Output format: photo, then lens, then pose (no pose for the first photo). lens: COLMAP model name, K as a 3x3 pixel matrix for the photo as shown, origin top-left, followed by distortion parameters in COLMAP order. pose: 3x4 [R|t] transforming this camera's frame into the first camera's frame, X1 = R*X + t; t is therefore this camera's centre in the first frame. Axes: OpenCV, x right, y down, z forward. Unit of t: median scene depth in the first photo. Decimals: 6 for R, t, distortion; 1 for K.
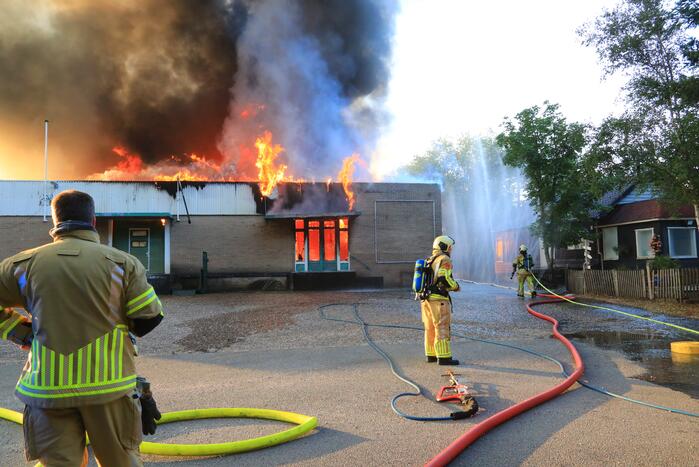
lens RADIAL K [[624.1, 0, 349.5], [0, 624.1, 233.5], [0, 0, 1]] dist [0.007768, -0.012815]
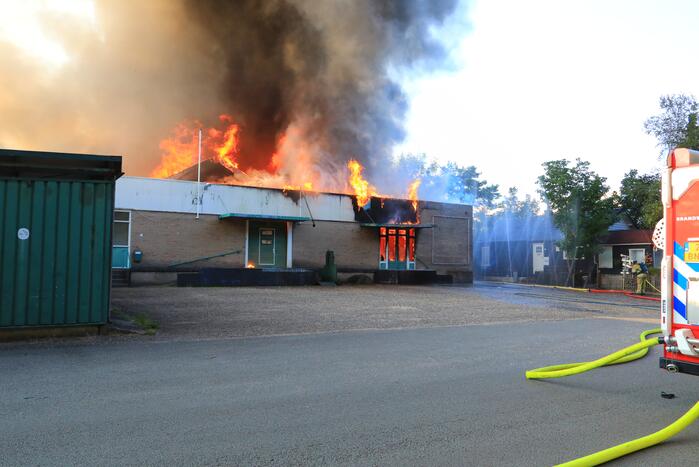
lens RADIAL K [[624.1, 0, 349.5], [0, 624.1, 233.5], [0, 0, 1]] dist [0.007768, -0.012815]
pose [[0.929611, 0.049915, 0.365146, -0.605295], [-0.050940, 0.998678, -0.006833, 0.001494], [-0.365005, -0.012248, 0.930925, -0.140183]]
